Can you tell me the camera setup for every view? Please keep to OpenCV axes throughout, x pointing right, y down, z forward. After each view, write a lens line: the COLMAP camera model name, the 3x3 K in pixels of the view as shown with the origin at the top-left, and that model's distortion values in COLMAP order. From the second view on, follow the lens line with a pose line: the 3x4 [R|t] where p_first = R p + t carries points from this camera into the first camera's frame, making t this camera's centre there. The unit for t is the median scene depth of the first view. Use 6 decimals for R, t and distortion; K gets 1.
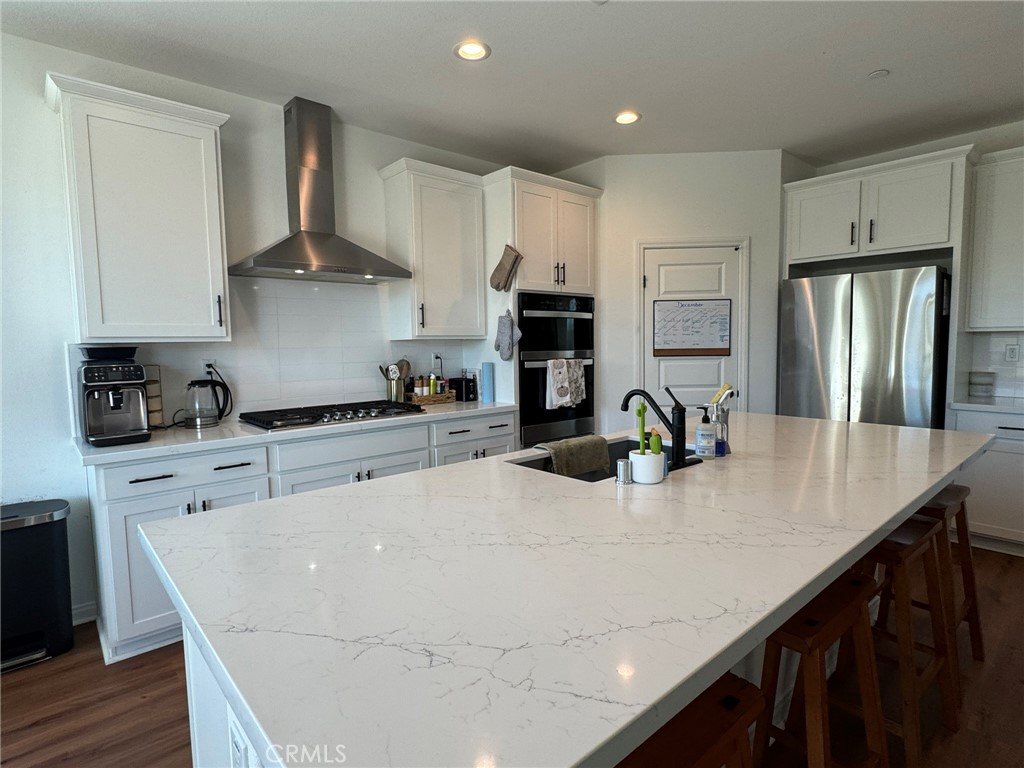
lens RADIAL K [[541.6, 0, 514.2], [0, 541.6, 387.5], [0, 0, 1]] dist [-0.000268, -0.000438]
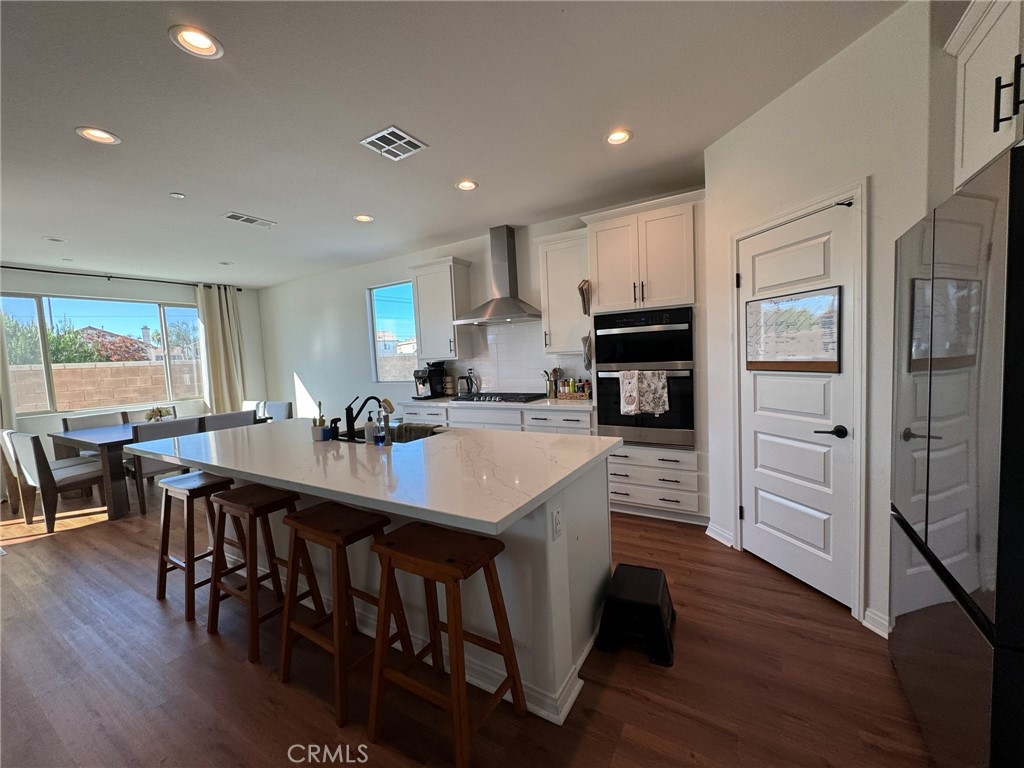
lens RADIAL K [[411.2, 0, 510.2], [0, 411.2, 384.5], [0, 0, 1]] dist [-0.000253, 0.000604]
pose [[0.293269, 0.067458, -0.953647, 0.790130], [-0.036804, 0.997565, 0.059246, -0.062930], [0.955321, 0.017723, 0.295037, 0.501951]]
